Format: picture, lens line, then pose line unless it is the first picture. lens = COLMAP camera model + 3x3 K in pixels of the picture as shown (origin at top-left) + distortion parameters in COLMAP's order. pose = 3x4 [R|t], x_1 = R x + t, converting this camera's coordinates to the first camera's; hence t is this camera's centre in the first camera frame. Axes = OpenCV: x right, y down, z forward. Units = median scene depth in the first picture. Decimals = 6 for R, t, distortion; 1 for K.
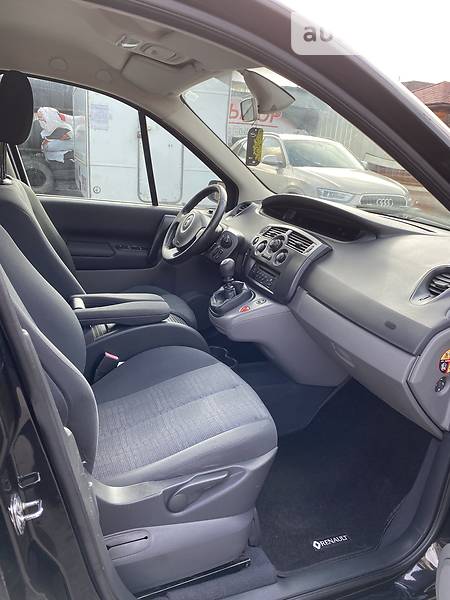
lens RADIAL K [[459.7, 0, 225.0], [0, 459.7, 300.0], [0, 0, 1]] dist [0.033258, -0.041835]
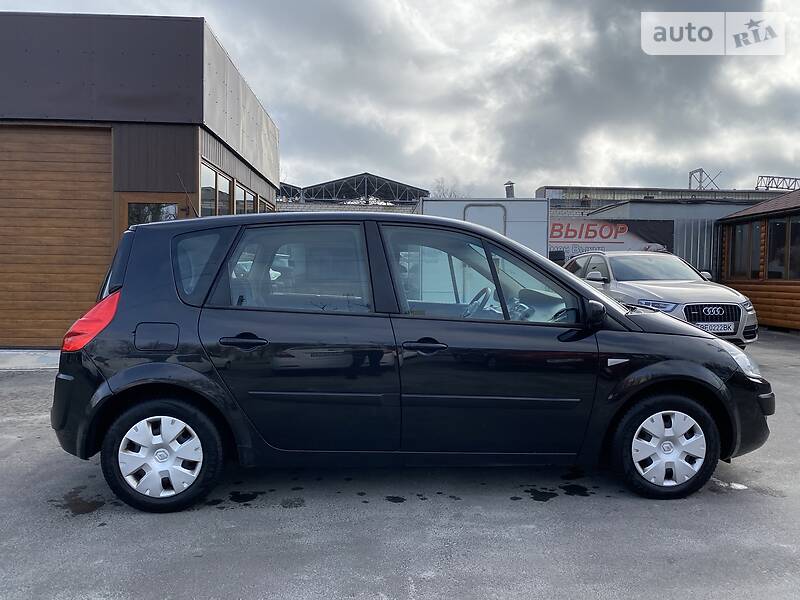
lens RADIAL K [[612.9, 0, 397.2], [0, 612.9, 300.1], [0, 0, 1]] dist [0.033258, -0.041835]
pose [[0.947998, -0.044821, -0.315104, 0.120578], [-0.042586, 0.963269, -0.265139, 0.136400], [0.315414, 0.264771, 0.911269, -0.393892]]
